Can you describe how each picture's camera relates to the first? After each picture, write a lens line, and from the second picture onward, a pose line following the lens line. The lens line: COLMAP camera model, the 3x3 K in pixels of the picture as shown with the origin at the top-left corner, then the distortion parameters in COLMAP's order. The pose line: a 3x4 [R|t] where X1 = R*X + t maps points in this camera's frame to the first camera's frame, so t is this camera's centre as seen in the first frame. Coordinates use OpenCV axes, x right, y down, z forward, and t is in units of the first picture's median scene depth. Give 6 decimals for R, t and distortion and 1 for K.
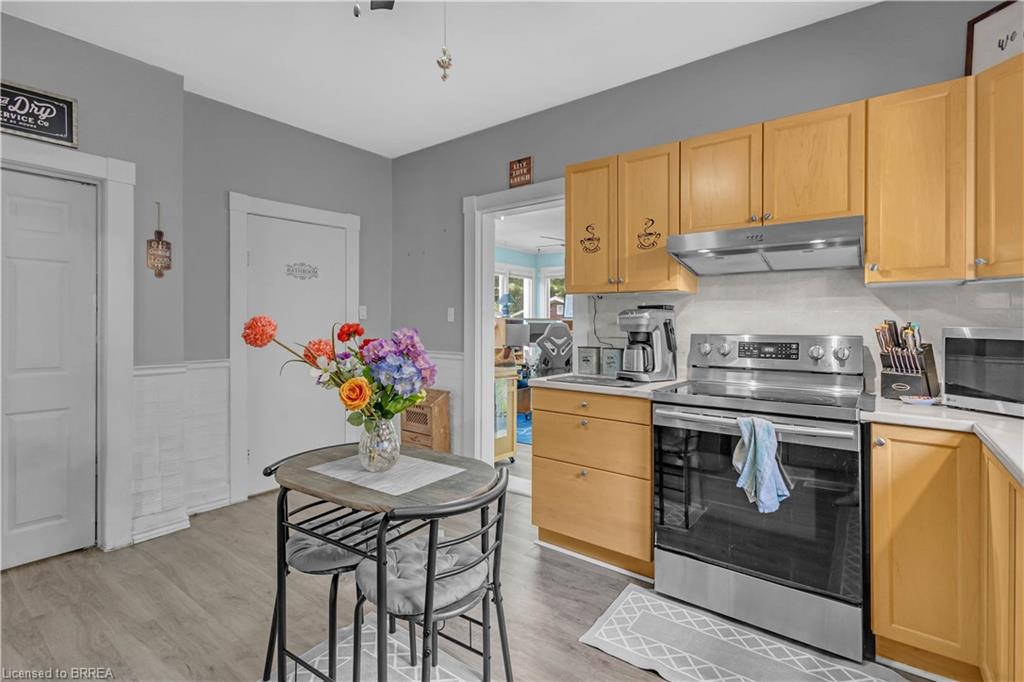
lens RADIAL K [[471.7, 0, 508.9], [0, 471.7, 318.0], [0, 0, 1]] dist [0.011436, 0.000088]
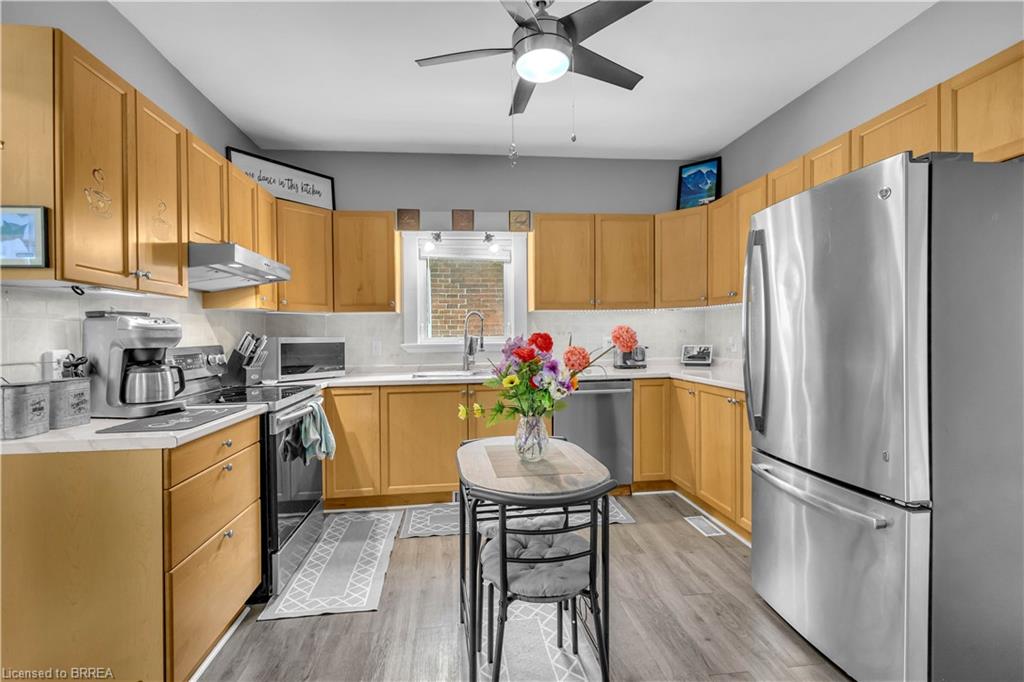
lens RADIAL K [[471.7, 0, 511.8], [0, 471.7, 338.6], [0, 0, 1]] dist [0.011436, 0.000088]
pose [[-0.693249, -0.002242, 0.720695, -0.821831], [0.004398, 0.999963, 0.007341, 0.014203], [-0.720685, 0.008259, -0.693213, 1.411467]]
